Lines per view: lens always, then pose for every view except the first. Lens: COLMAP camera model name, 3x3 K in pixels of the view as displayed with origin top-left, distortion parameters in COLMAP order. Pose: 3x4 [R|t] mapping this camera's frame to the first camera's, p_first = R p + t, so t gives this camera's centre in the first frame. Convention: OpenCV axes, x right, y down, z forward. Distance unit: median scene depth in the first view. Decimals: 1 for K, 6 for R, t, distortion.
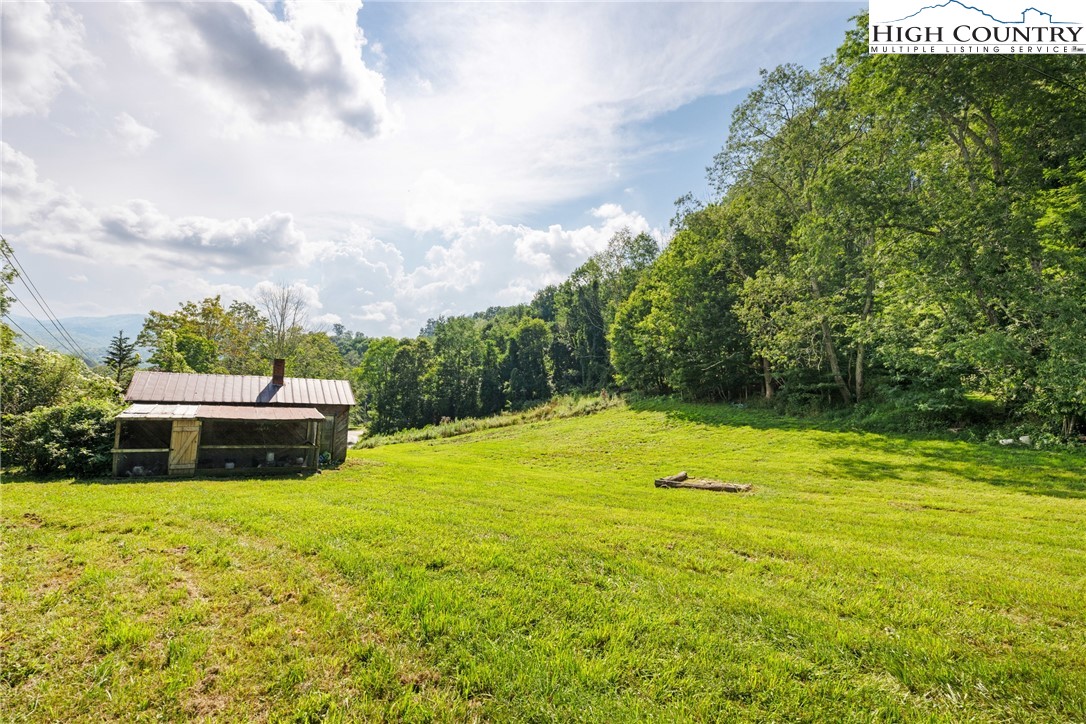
lens RADIAL K [[445.4, 0, 564.5], [0, 445.4, 368.2], [0, 0, 1]] dist [-0.001112, -0.000067]
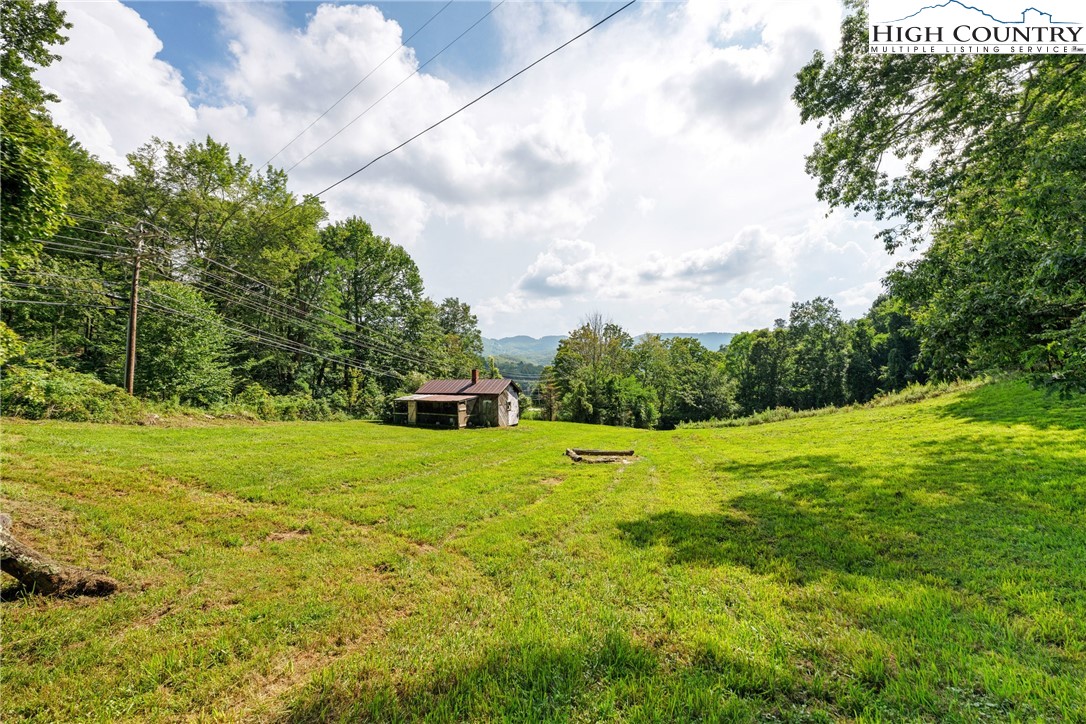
lens RADIAL K [[445.4, 0, 564.5], [0, 445.4, 368.2], [0, 0, 1]] dist [-0.001112, -0.000067]
pose [[0.516534, -0.062878, -0.853955, 0.264328], [0.076072, 0.996726, -0.027376, 0.012668], [0.852881, -0.050821, 0.519626, 0.086122]]
